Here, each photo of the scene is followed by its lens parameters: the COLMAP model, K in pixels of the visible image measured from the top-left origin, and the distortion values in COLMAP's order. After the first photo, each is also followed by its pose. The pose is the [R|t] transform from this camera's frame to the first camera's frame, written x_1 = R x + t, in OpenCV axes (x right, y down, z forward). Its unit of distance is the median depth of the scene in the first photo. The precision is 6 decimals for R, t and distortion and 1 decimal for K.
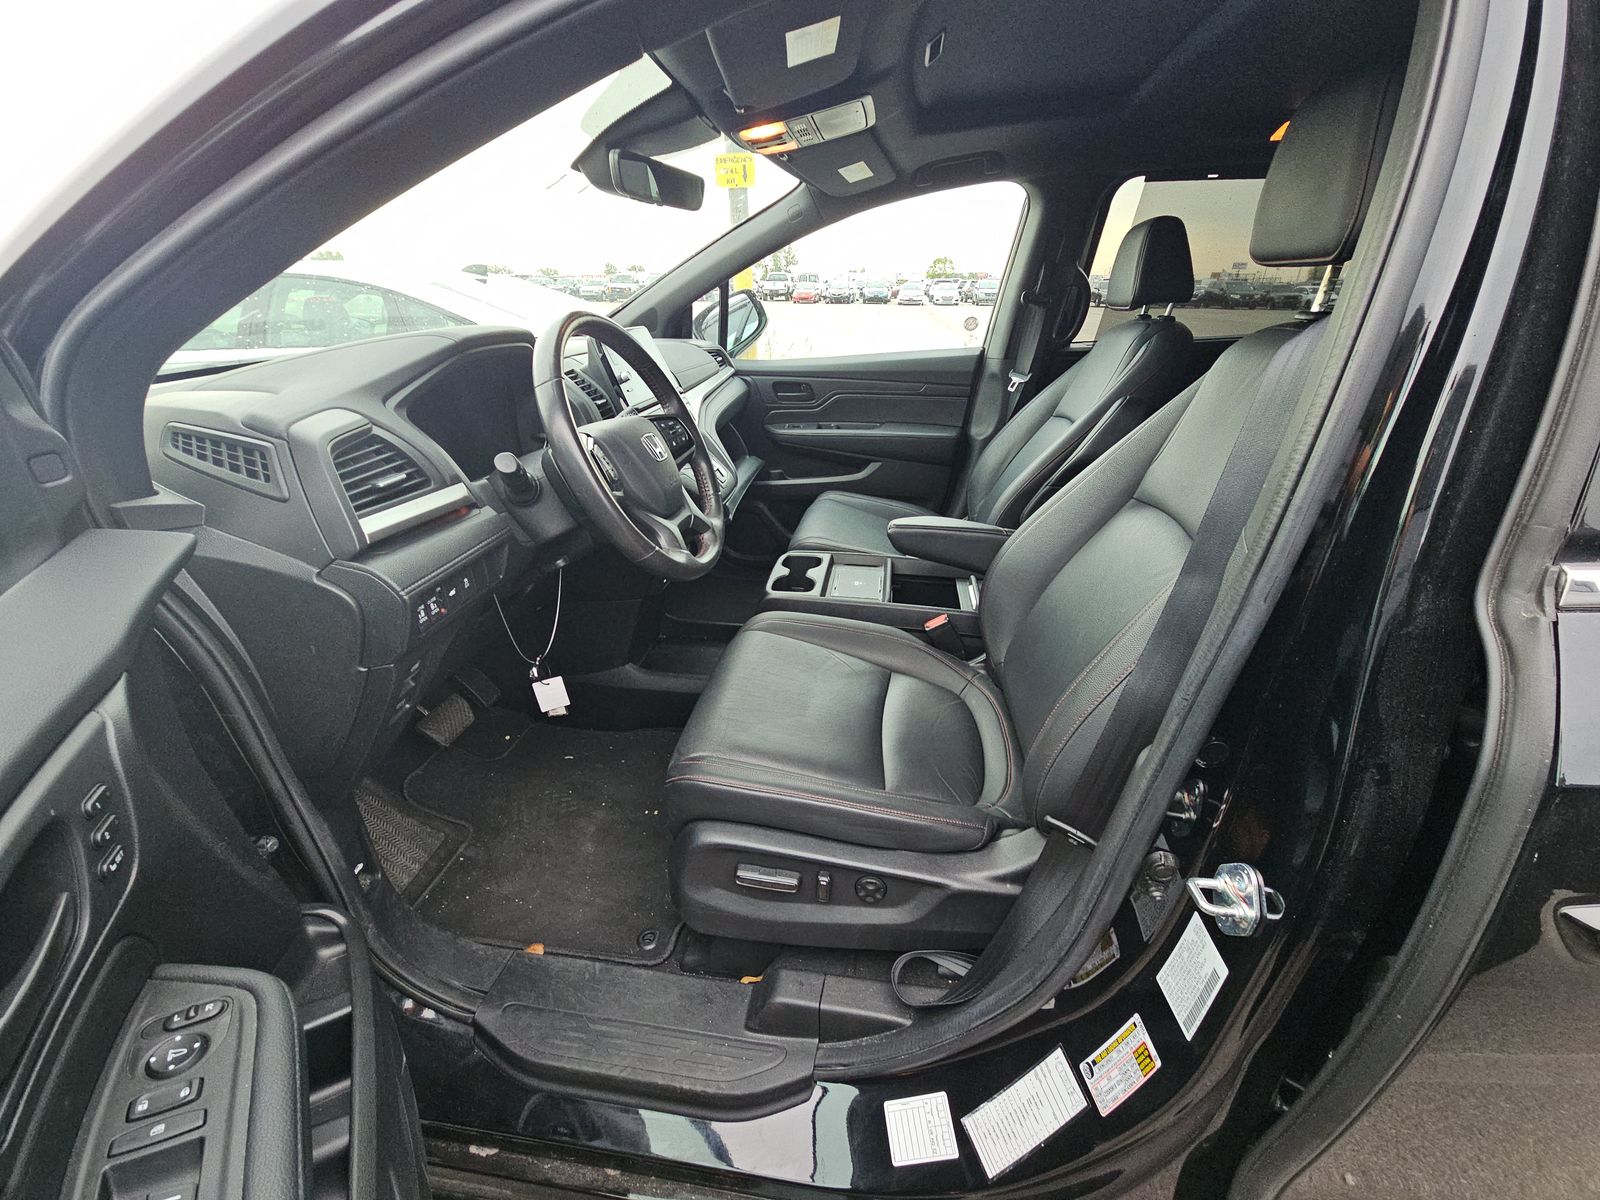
lens RADIAL K [[648.1, 0, 800.4], [0, 648.1, 598.1], [0, 0, 1]] dist [-0.004502, -0.003595]
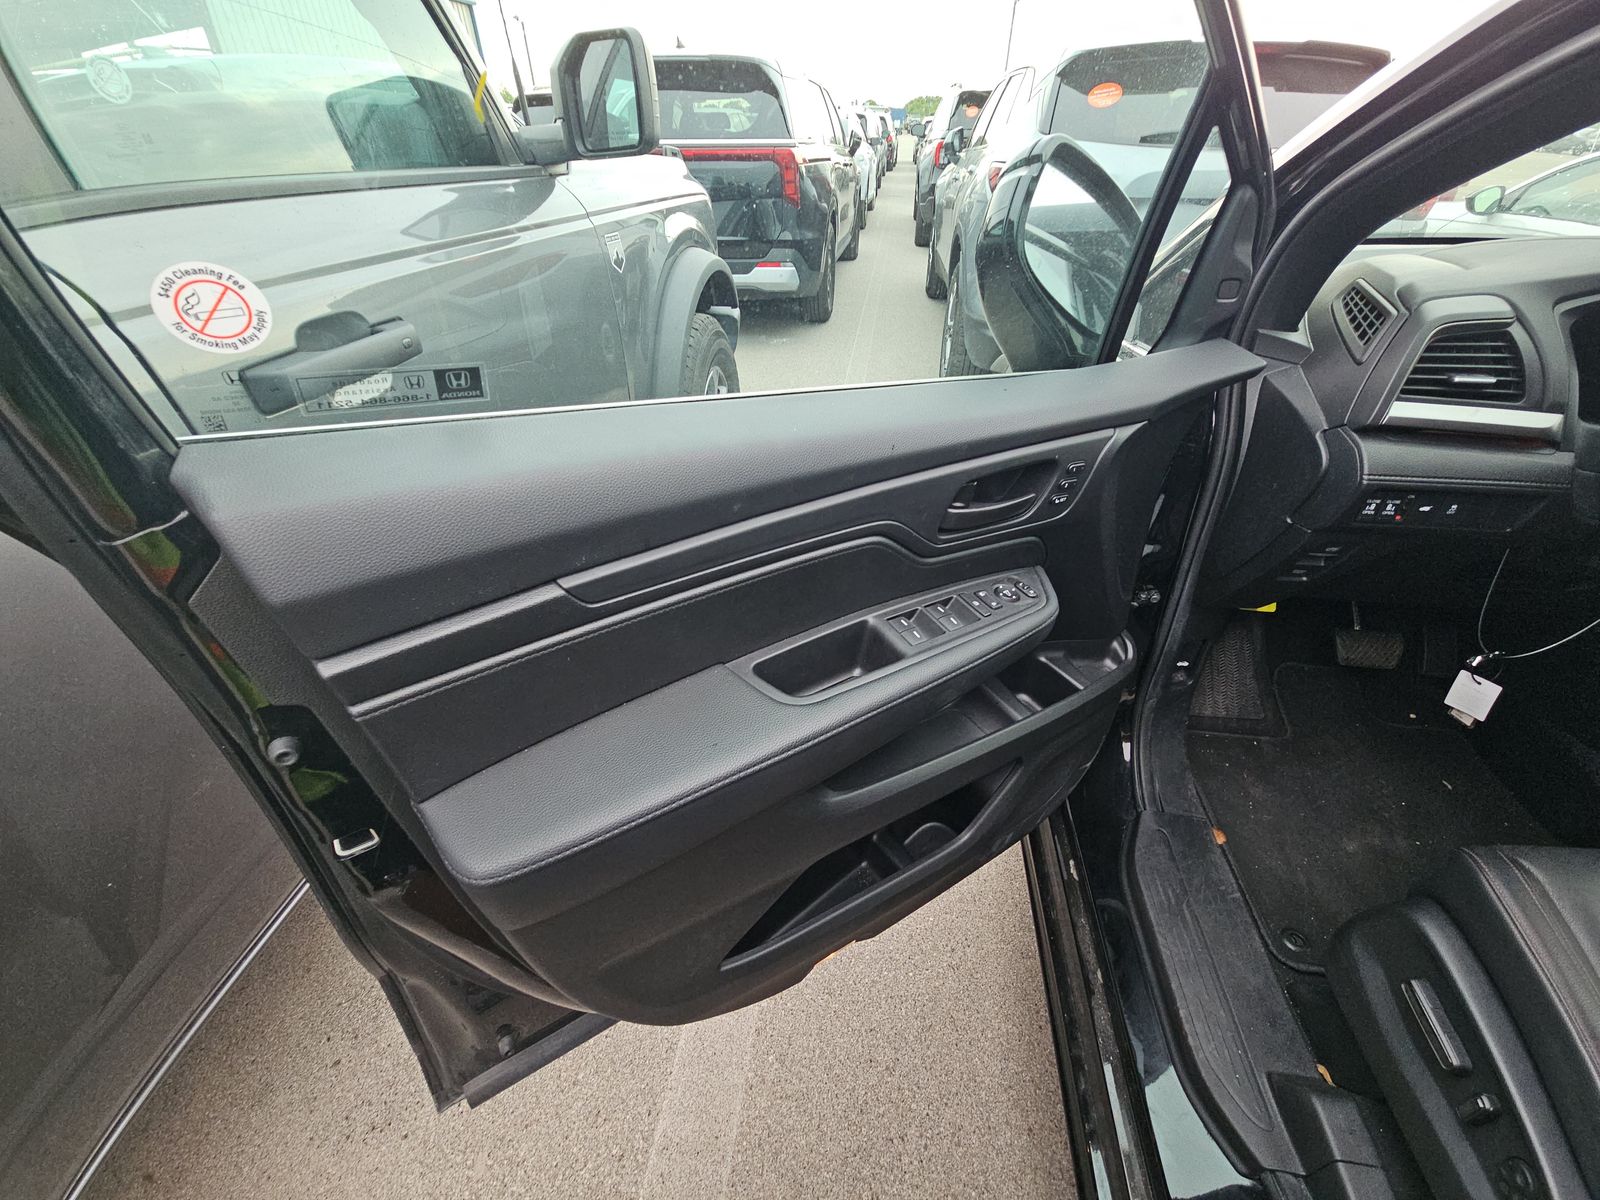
lens RADIAL K [[648.1, 0, 798.3], [0, 648.1, 597.5], [0, 0, 1]] dist [-0.004502, -0.003595]
pose [[0.012639, 0.577847, -0.816047, 0.284763], [-0.414938, 0.745558, 0.521507, -0.020980], [0.909762, 0.332018, 0.249194, -0.033390]]
